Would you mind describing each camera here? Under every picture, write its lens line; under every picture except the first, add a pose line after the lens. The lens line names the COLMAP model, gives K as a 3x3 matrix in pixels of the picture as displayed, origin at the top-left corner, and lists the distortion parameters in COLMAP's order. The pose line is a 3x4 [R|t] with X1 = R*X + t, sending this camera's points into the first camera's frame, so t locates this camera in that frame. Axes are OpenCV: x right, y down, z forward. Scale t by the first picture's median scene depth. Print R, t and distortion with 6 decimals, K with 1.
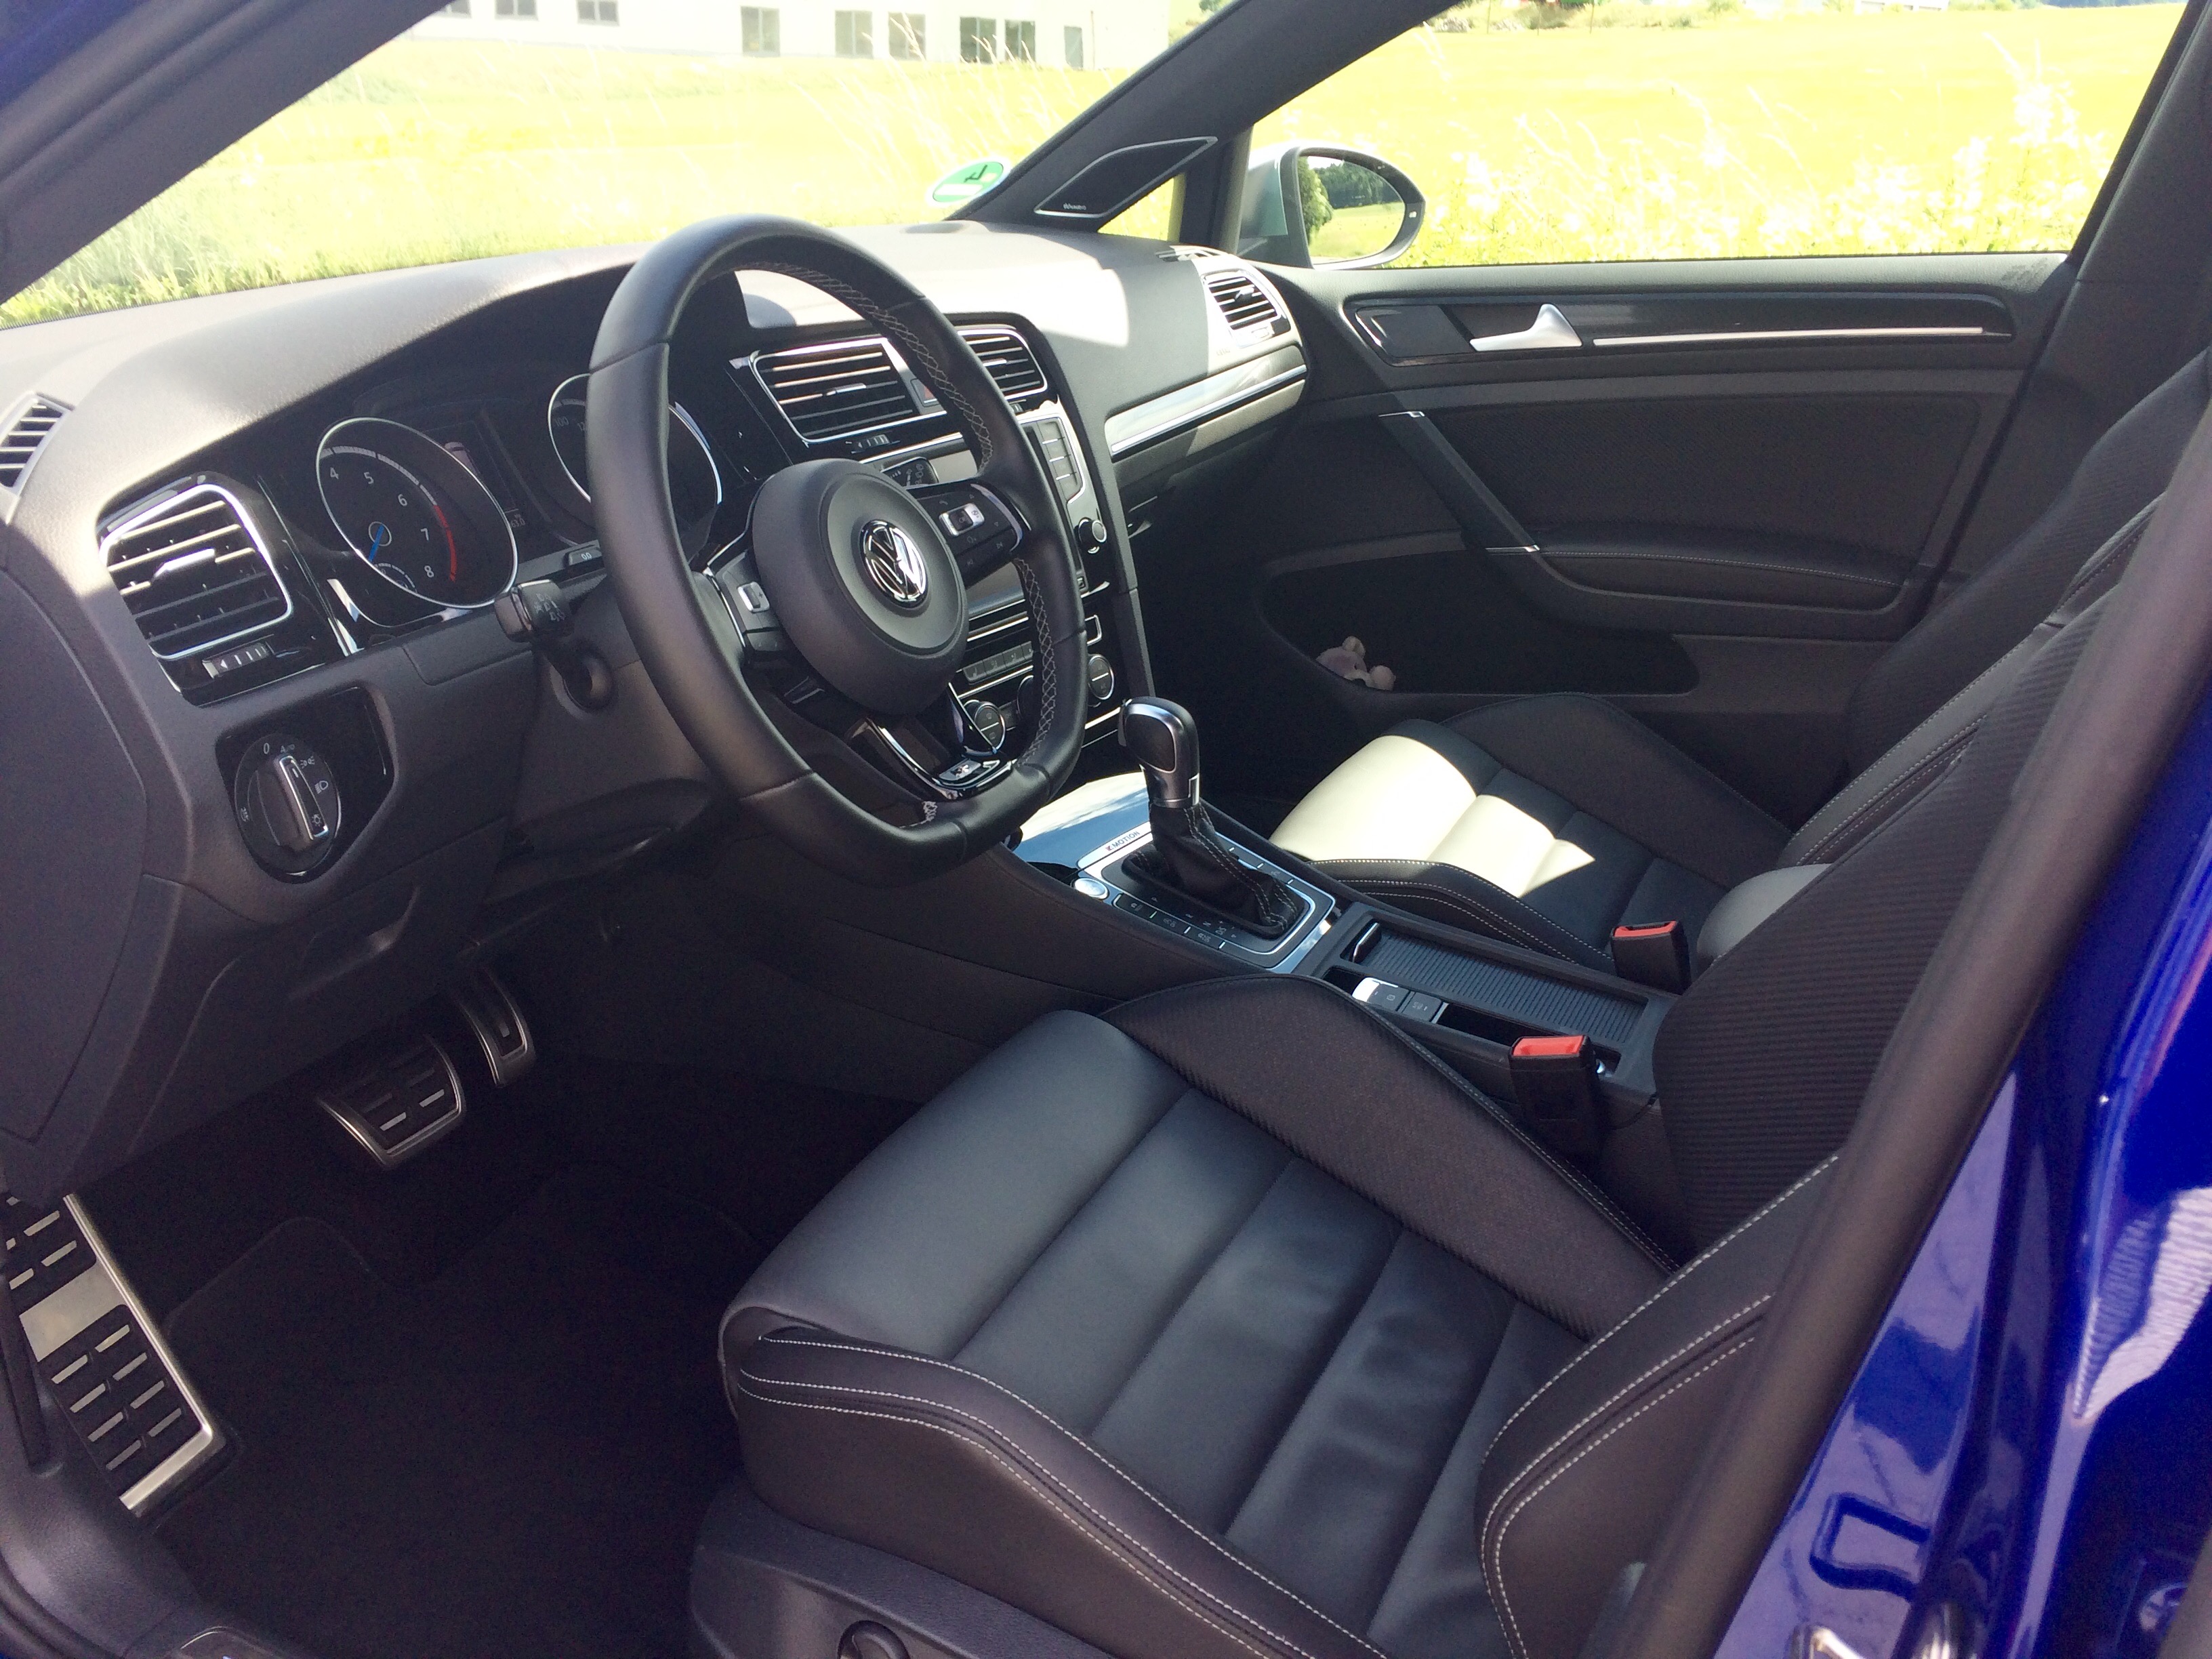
lens RADIAL K [[1899.0, 0, 1107.3], [0, 1899.0, 781.7], [0, 0, 1]] dist [0.046060, -0.051987]
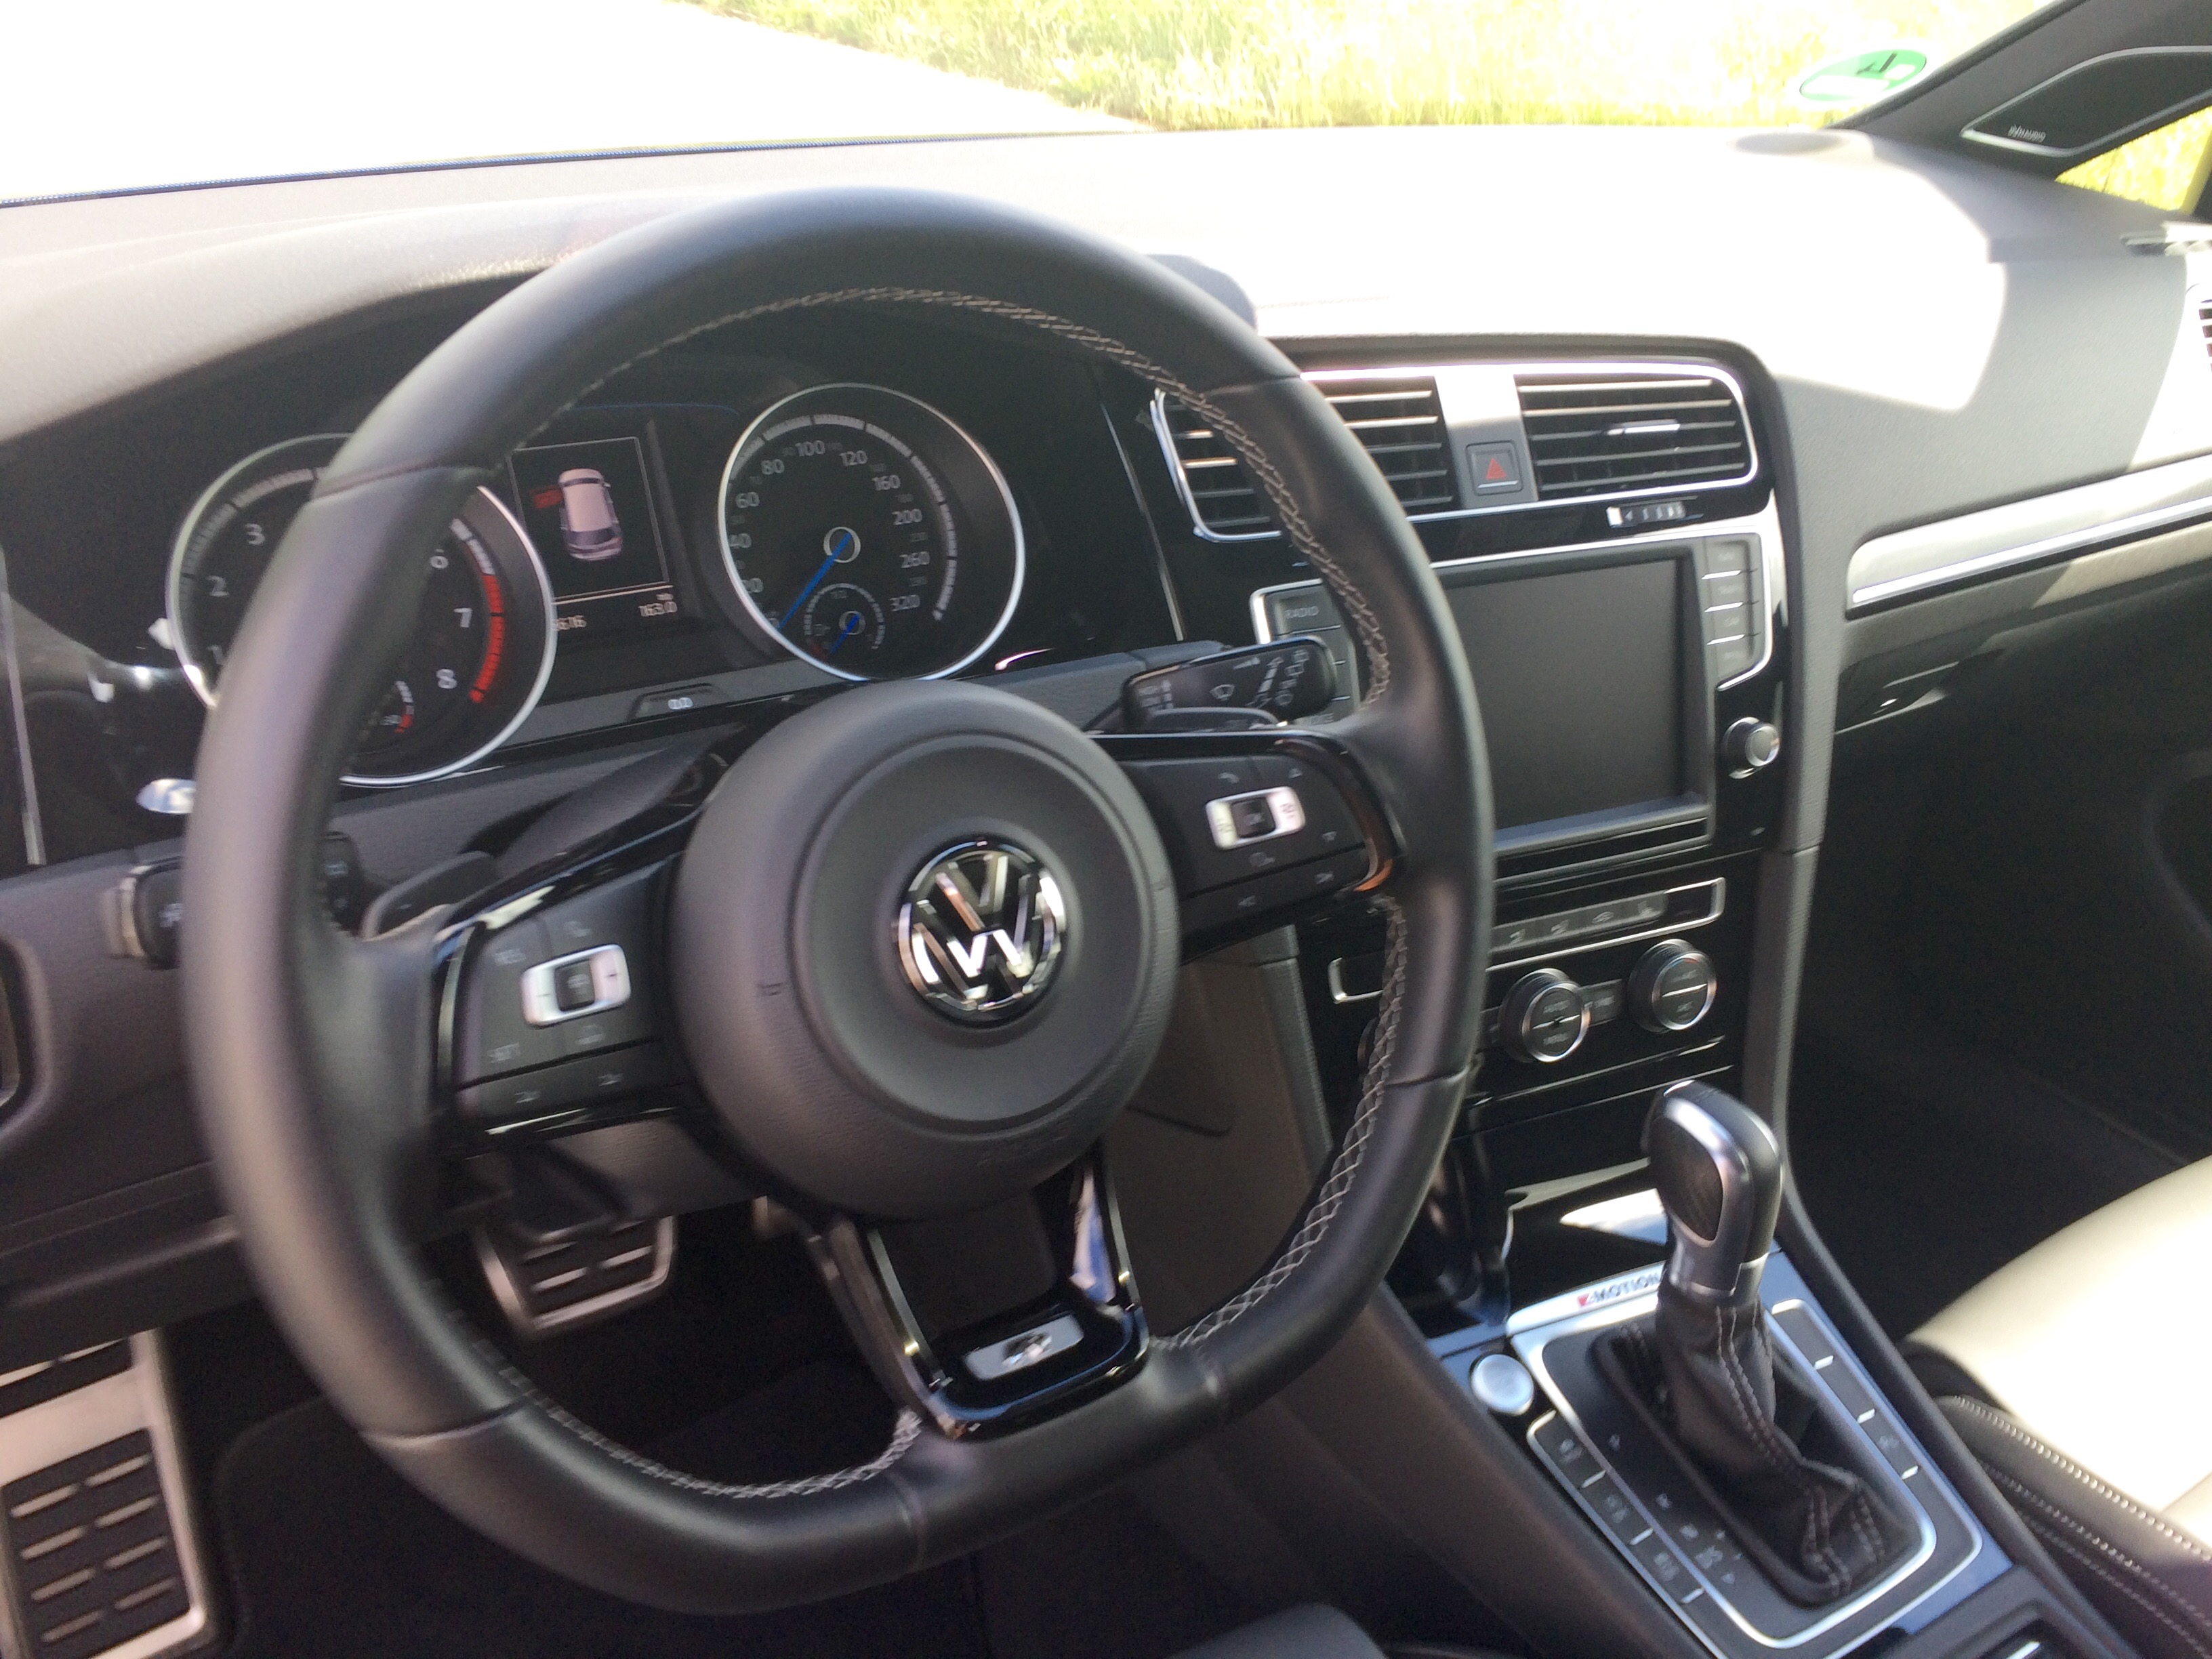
lens RADIAL K [[1899.0, 0, 1107.3], [0, 1899.0, 781.7], [0, 0, 1]] dist [0.046060, -0.051987]
pose [[0.851511, 0.277410, -0.444942, 0.087448], [-0.234476, 0.960465, 0.150094, -0.162424], [0.468989, -0.023478, 0.882892, 0.397967]]
